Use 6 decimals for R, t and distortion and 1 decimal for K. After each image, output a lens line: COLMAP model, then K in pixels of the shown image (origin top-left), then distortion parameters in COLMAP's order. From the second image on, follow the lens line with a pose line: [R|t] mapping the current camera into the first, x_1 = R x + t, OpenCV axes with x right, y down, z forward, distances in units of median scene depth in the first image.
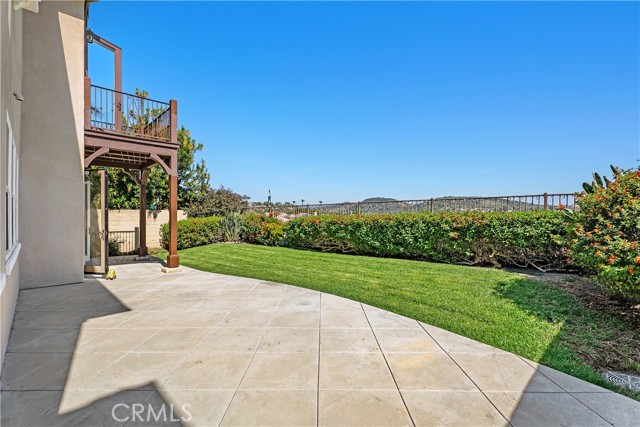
lens RADIAL K [[285.3, 0, 321.5], [0, 285.3, 215.3], [0, 0, 1]] dist [-0.001080, -0.001633]
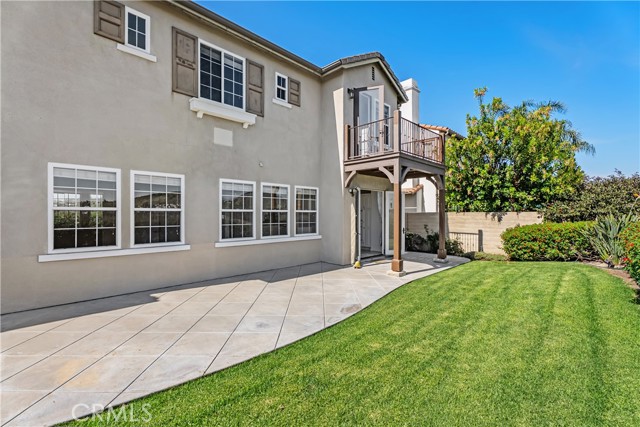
lens RADIAL K [[285.3, 0, 321.3], [0, 285.3, 212.4], [0, 0, 1]] dist [-0.001080, -0.001633]
pose [[0.014714, 0.003235, -0.999887, 0.383527], [0.000308, 0.999995, 0.003240, -0.026205], [0.999892, -0.000355, 0.014713, 0.521894]]
